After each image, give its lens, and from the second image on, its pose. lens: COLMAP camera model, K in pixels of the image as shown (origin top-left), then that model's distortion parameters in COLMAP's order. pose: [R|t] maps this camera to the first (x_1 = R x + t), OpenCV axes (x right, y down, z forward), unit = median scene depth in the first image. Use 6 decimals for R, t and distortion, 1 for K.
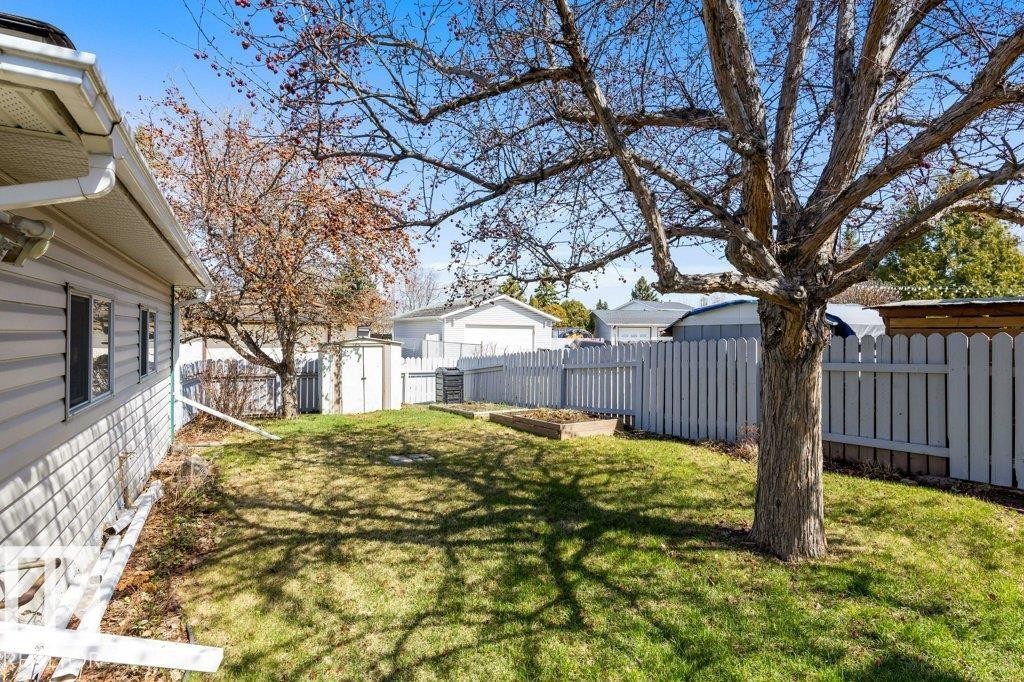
lens RADIAL K [[504.8, 0, 513.7], [0, 504.8, 334.8], [0, 0, 1]] dist [-0.001178, 0.000058]
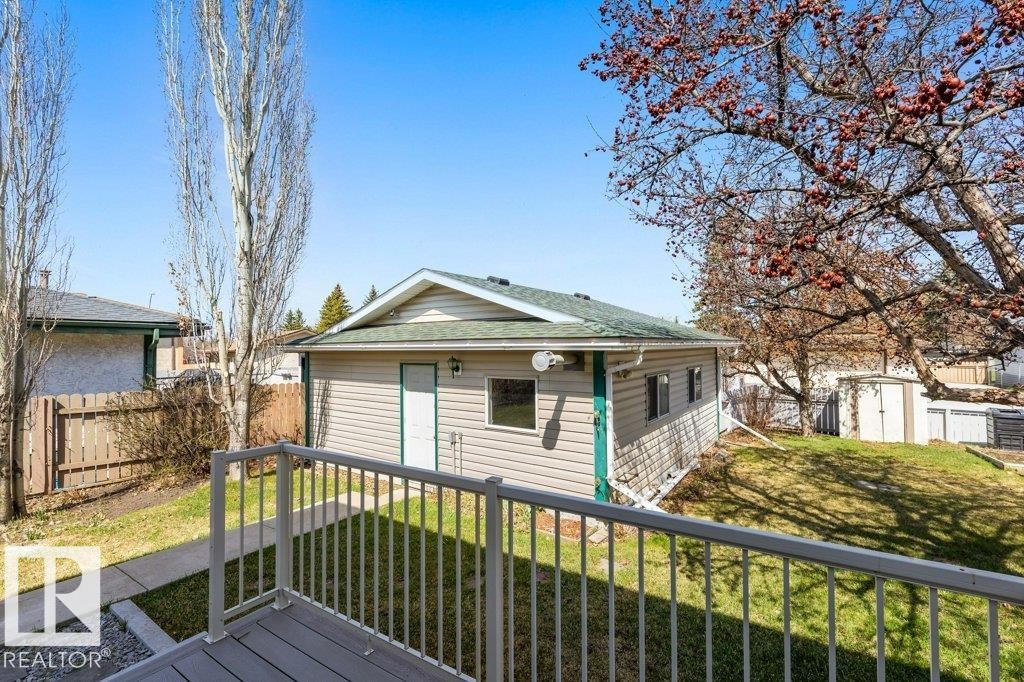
lens RADIAL K [[451.9, 0, 514.1], [0, 451.9, 339.9], [0, 0, 1]] dist [0.002578, 0.000351]
pose [[0.439037, -0.021382, -0.898214, 0.587203], [0.013804, 0.999759, -0.017052, -0.155090], [0.898363, -0.004913, 0.439227, -0.412848]]
